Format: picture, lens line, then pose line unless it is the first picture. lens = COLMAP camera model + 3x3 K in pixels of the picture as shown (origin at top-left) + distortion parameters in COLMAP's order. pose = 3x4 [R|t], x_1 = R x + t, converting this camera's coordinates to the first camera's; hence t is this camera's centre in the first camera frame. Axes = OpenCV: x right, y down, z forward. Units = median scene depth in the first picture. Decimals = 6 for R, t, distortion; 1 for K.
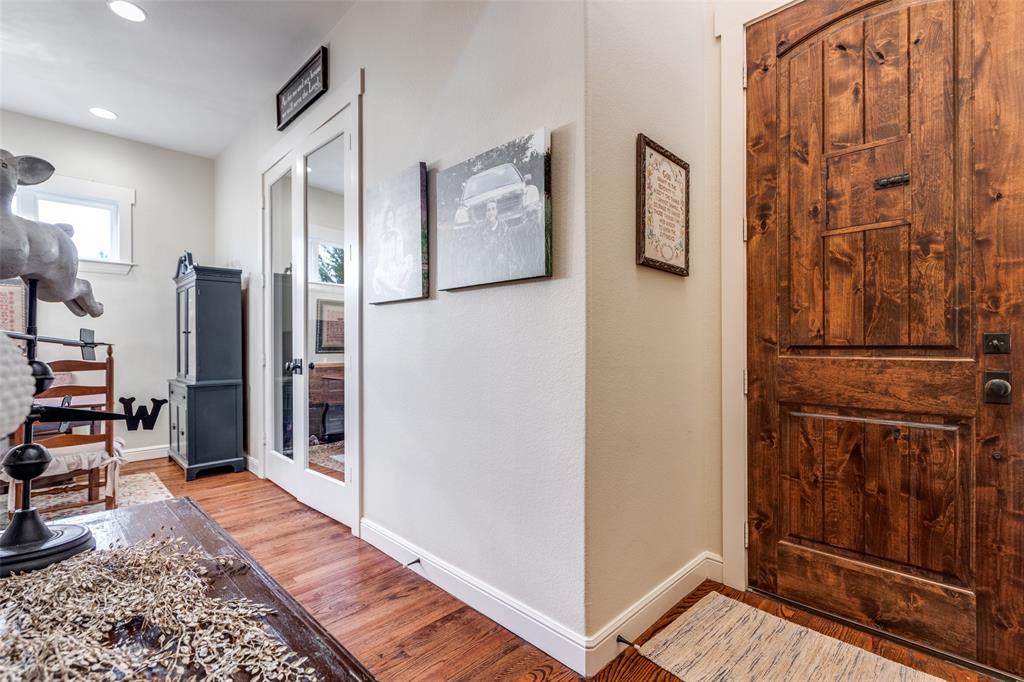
lens RADIAL K [[458.3, 0, 509.9], [0, 458.3, 345.7], [0, 0, 1]] dist [0.010537, -0.004840]
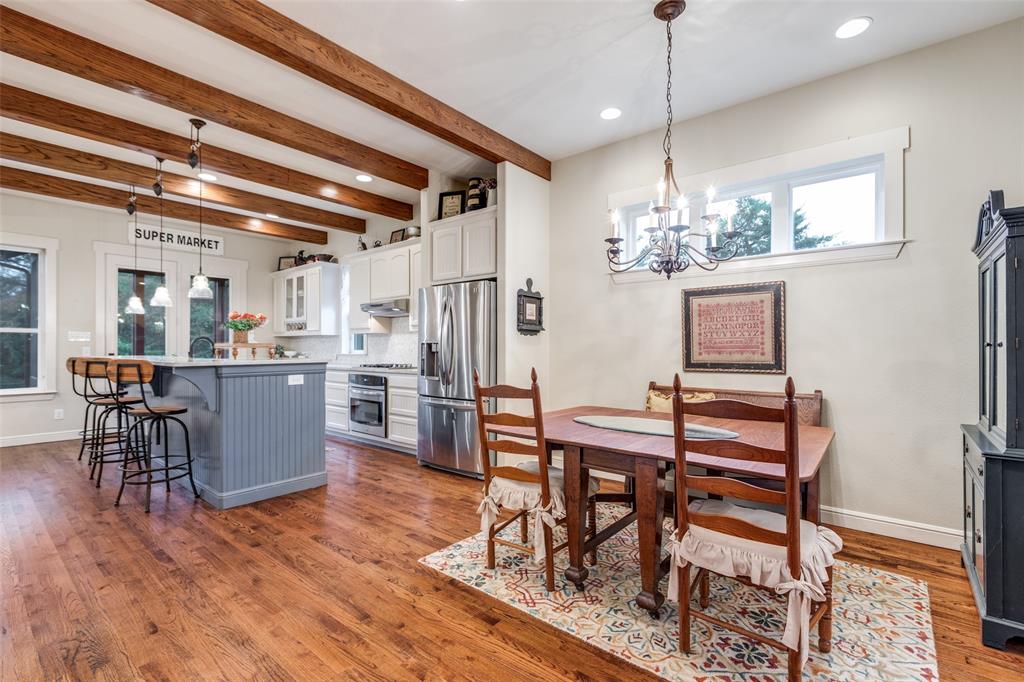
lens RADIAL K [[458.3, 0, 509.9], [0, 458.3, 345.7], [0, 0, 1]] dist [0.010537, -0.004840]
pose [[0.093429, 0.000637, -0.995626, -0.244771], [-0.004324, 0.999991, 0.000234, -0.026568], [0.995617, 0.004284, 0.093431, 0.428108]]
